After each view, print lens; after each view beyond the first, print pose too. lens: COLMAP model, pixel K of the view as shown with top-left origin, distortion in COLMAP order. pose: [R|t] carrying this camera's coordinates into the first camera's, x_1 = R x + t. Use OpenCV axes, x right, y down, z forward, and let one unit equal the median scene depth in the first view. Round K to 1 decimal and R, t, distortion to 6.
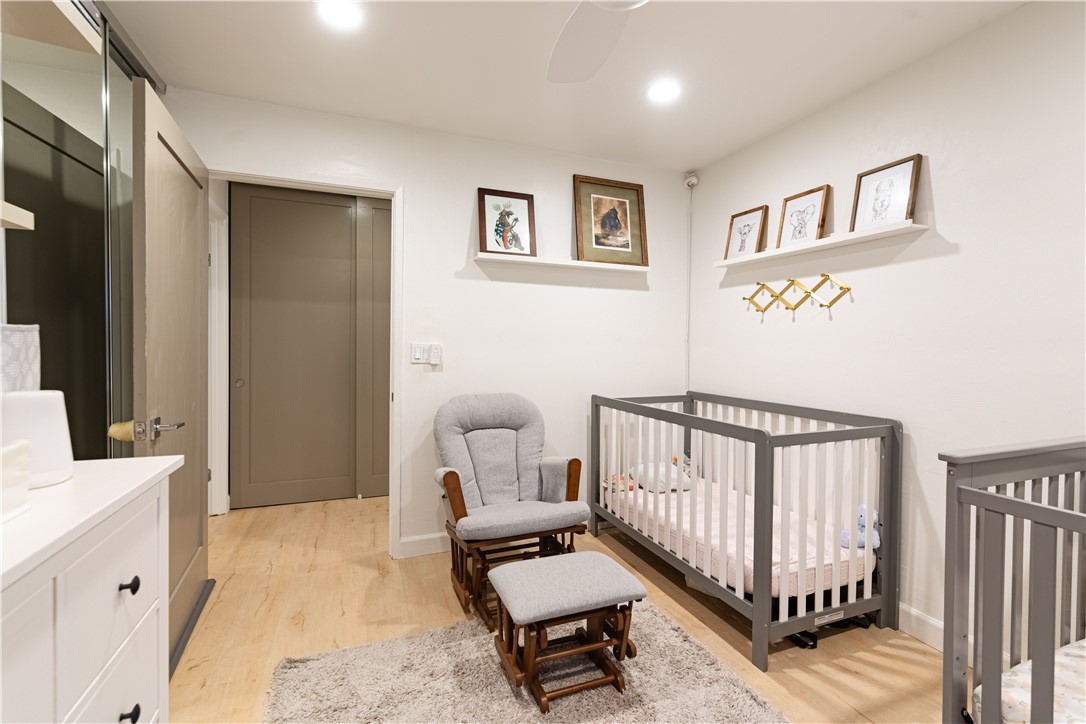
lens RADIAL K [[485.5, 0, 546.9], [0, 485.5, 354.9], [0, 0, 1]] dist [0.005830, 0.000319]
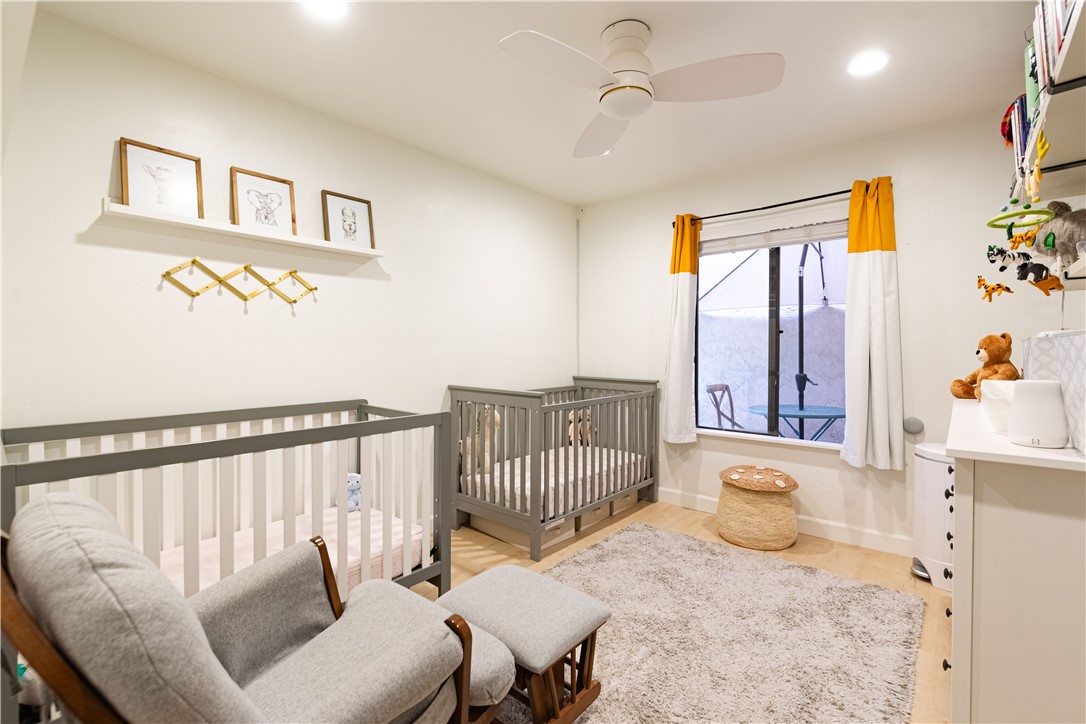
lens RADIAL K [[485.5, 0, 546.9], [0, 485.5, 354.9], [0, 0, 1]] dist [0.005830, 0.000319]
pose [[-0.465724, -0.024086, 0.884602, -0.607948], [0.007727, 0.999481, 0.031282, -0.019895], [-0.884896, 0.021404, -0.465296, 1.075574]]
